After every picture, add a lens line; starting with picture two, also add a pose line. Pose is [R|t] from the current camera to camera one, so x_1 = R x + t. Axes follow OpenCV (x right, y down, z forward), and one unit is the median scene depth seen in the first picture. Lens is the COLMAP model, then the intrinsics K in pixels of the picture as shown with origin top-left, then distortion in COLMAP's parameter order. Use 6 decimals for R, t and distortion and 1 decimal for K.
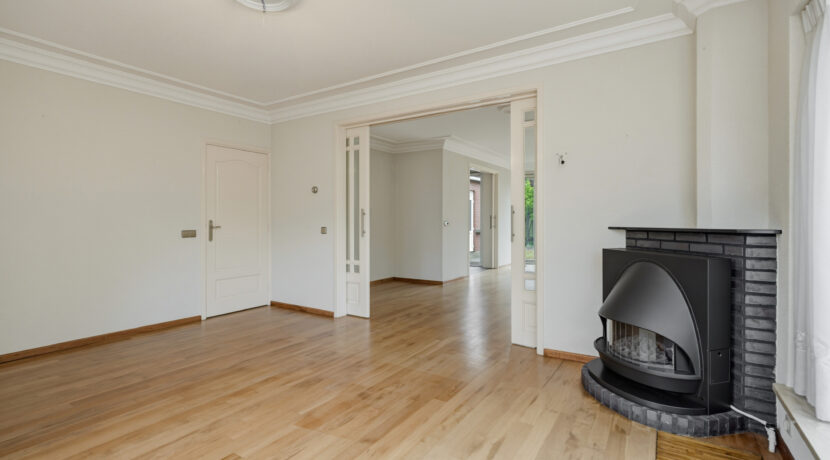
lens RADIAL K [[388.7, 0, 413.9], [0, 388.7, 213.6], [0, 0, 1]] dist [-0.003050, -0.000116]
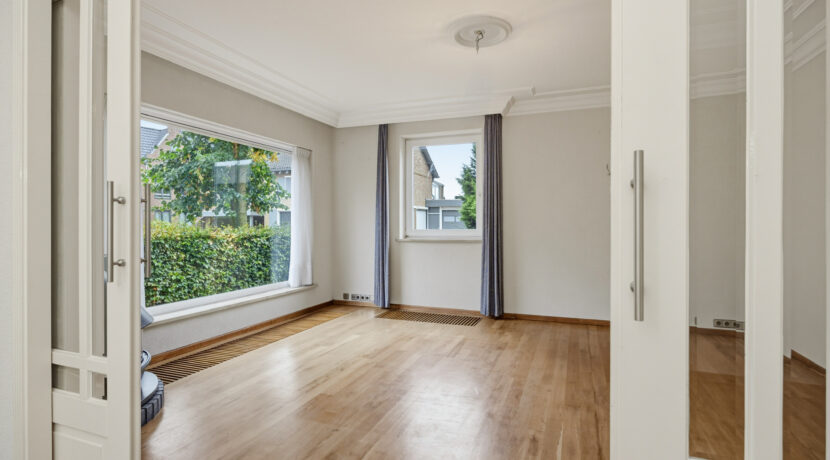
lens RADIAL K [[404.9, 0, 422.2], [0, 404.9, 222.9], [0, 0, 1]] dist [-0.004593, -0.000740]
pose [[-0.976559, -0.002596, -0.215236, 0.044164], [0.002024, 0.999772, -0.021241, 0.034349], [0.215243, -0.021178, -0.976331, 1.809603]]
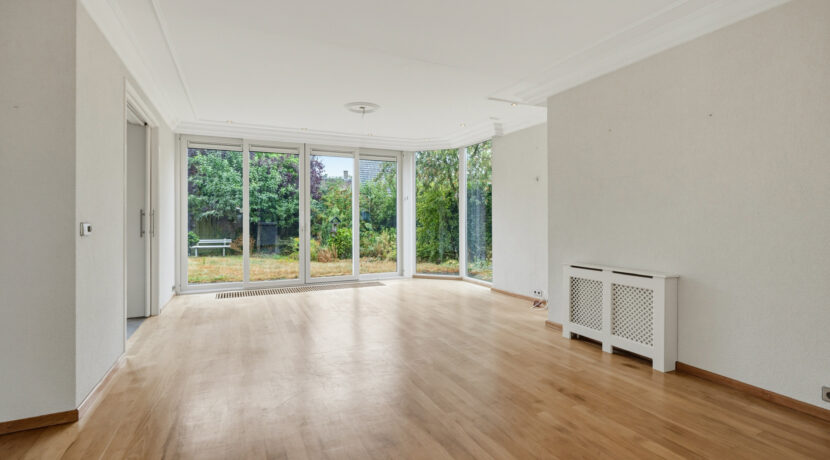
lens RADIAL K [[388.7, 0, 413.9], [0, 388.7, 213.6], [0, 0, 1]] dist [-0.003050, -0.000116]
pose [[0.523028, 0.005944, 0.852295, -0.136921], [-0.008616, 0.999961, -0.001687, 0.020738], [-0.852272, -0.006461, 0.523059, 1.418302]]
